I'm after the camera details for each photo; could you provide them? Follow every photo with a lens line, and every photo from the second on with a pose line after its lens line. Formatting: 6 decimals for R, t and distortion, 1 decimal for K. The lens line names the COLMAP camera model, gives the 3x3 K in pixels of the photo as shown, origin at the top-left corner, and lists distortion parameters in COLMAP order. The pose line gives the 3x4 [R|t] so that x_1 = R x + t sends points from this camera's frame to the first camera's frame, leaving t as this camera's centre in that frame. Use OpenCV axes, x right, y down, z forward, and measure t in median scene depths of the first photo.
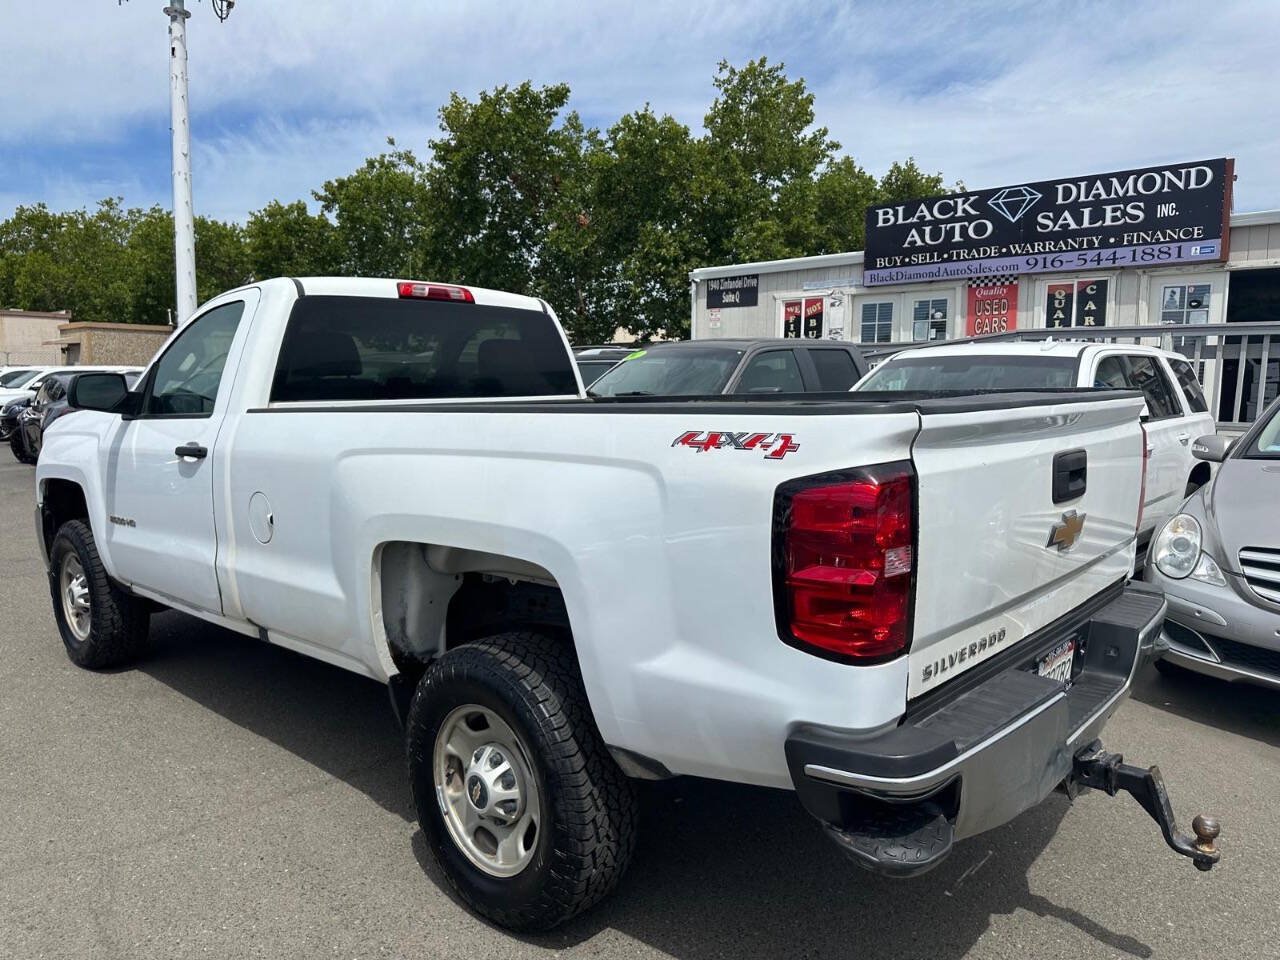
lens RADIAL K [[896.3, 0, 642.3], [0, 896.3, 495.2], [0, 0, 1]] dist [0.048875, -0.066275]
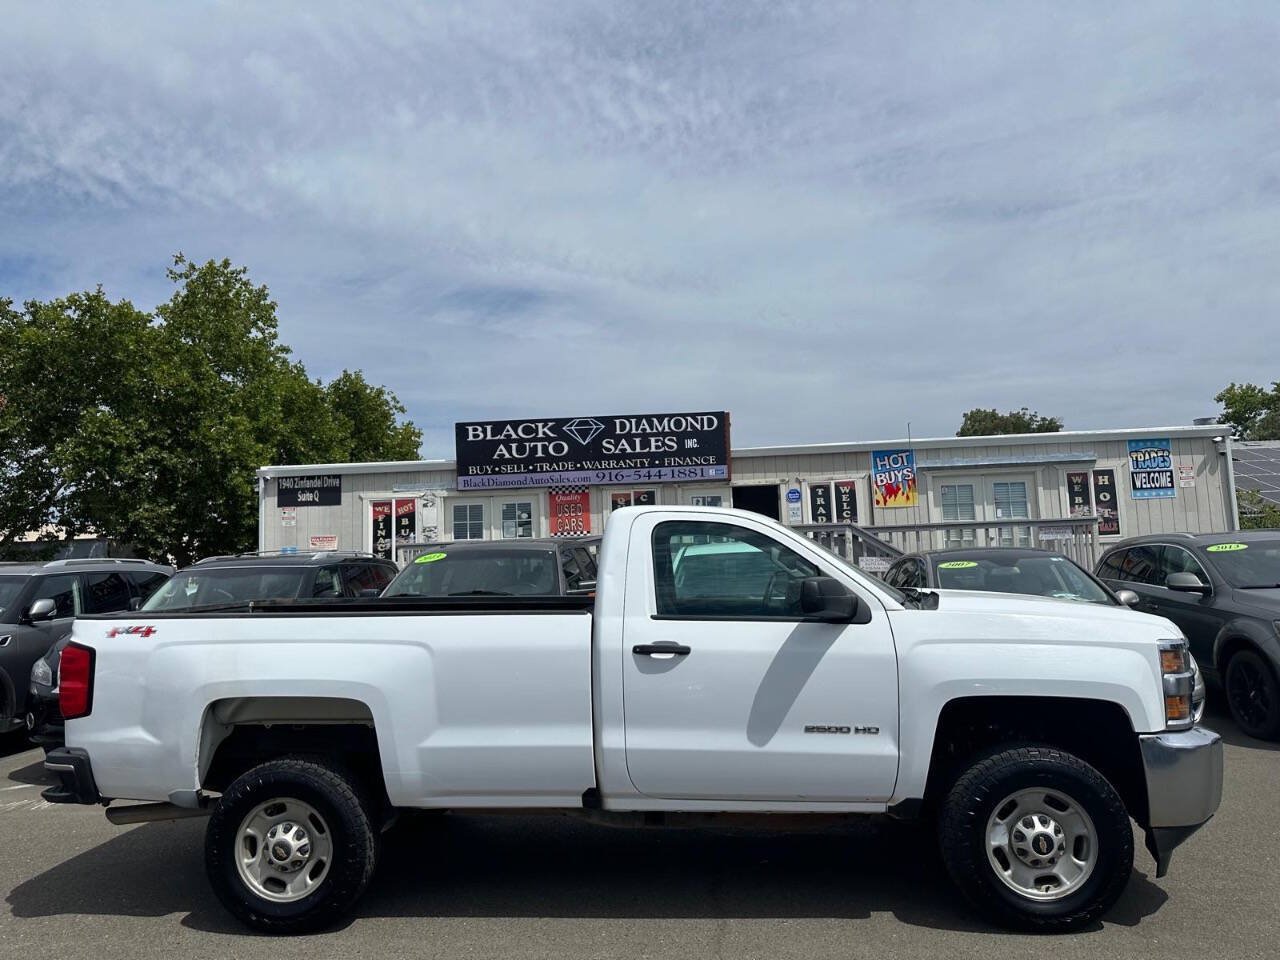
lens RADIAL K [[900.8, 0, 633.2], [0, 900.8, 477.5], [0, 0, 1]] dist [0.019820, -0.022681]
pose [[0.777327, 0.025632, 0.628575, -0.312191], [0.117425, 0.975698, -0.185000, -0.014453], [-0.618041, 0.217616, 0.755426, 0.012283]]
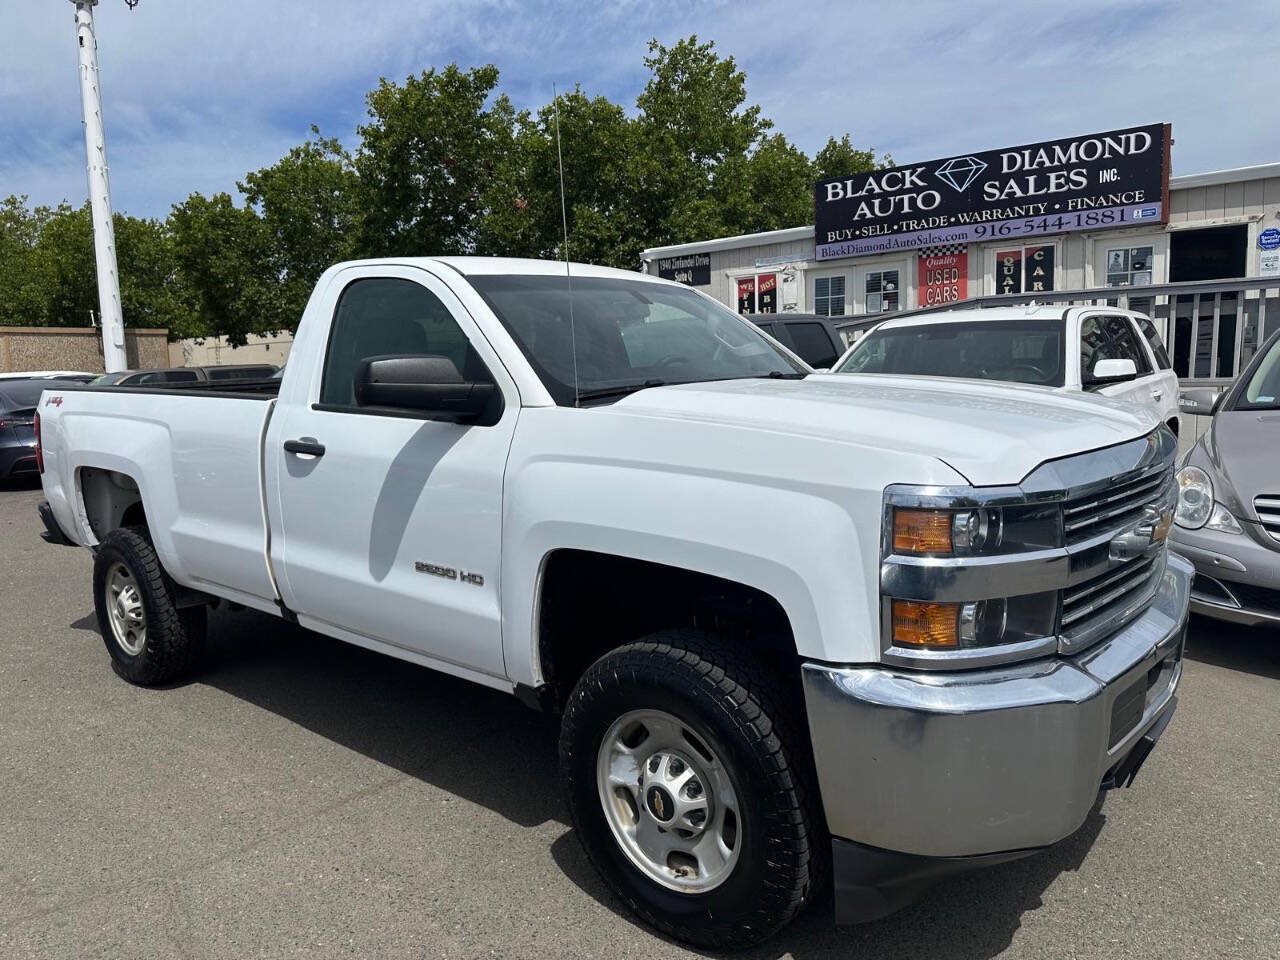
lens RADIAL K [[895.0, 0, 641.2], [0, 895.0, 487.5], [0, 0, 1]] dist [0.052388, -0.072011]
pose [[0.996501, -0.051056, 0.066170, -0.031155], [0.050369, 0.998658, 0.012020, 0.000315], [-0.066695, -0.008645, 0.997736, 0.005414]]
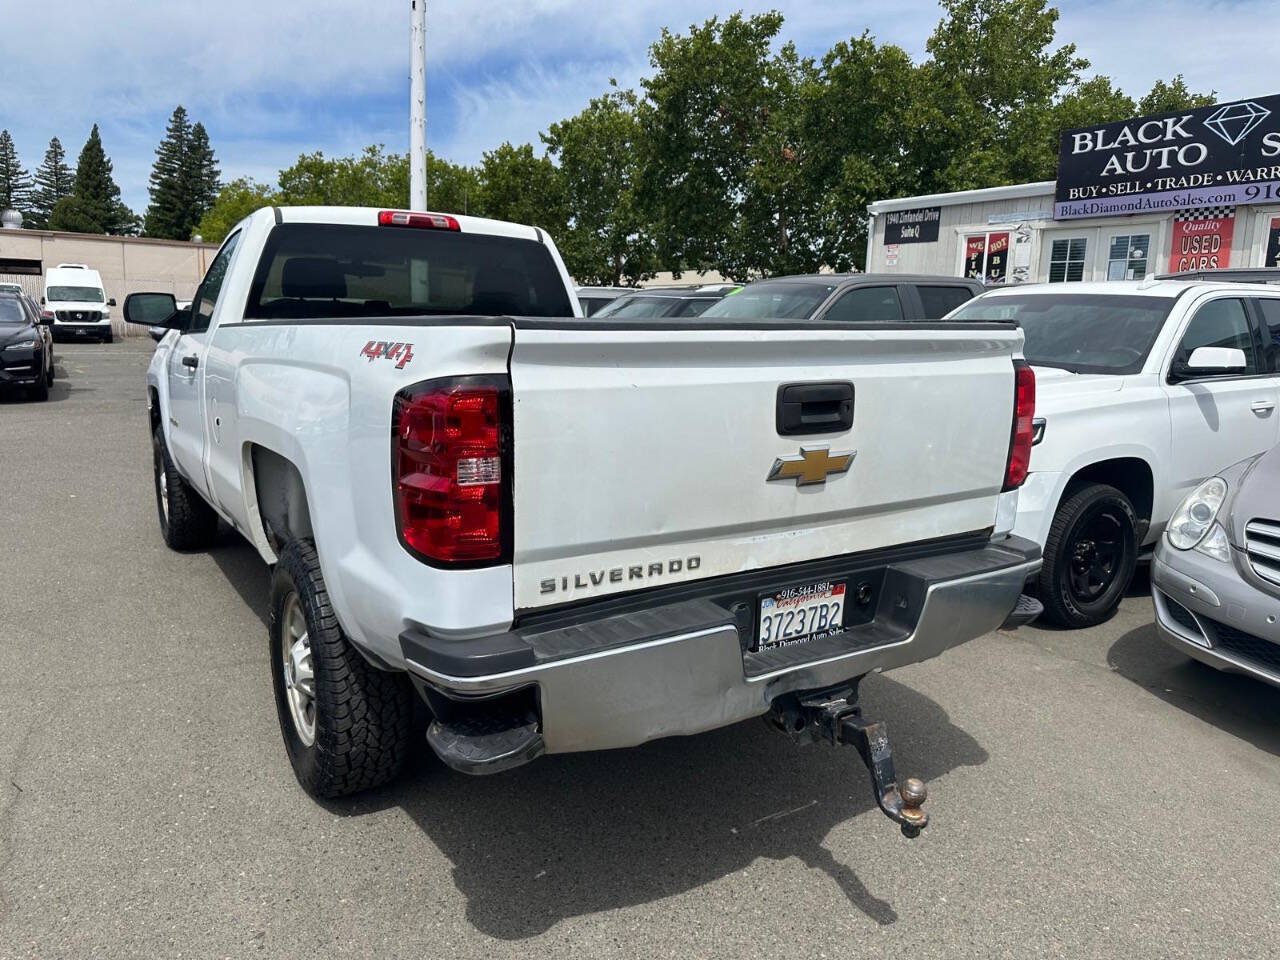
lens RADIAL K [[907.6, 0, 634.5], [0, 907.6, 477.3], [0, 0, 1]] dist [-0.001553, -0.004822]
pose [[0.965433, 0.066651, -0.251985, 0.092702], [-0.055593, 0.997162, 0.050762, 0.002419], [0.254653, -0.034999, 0.966399, 0.006198]]
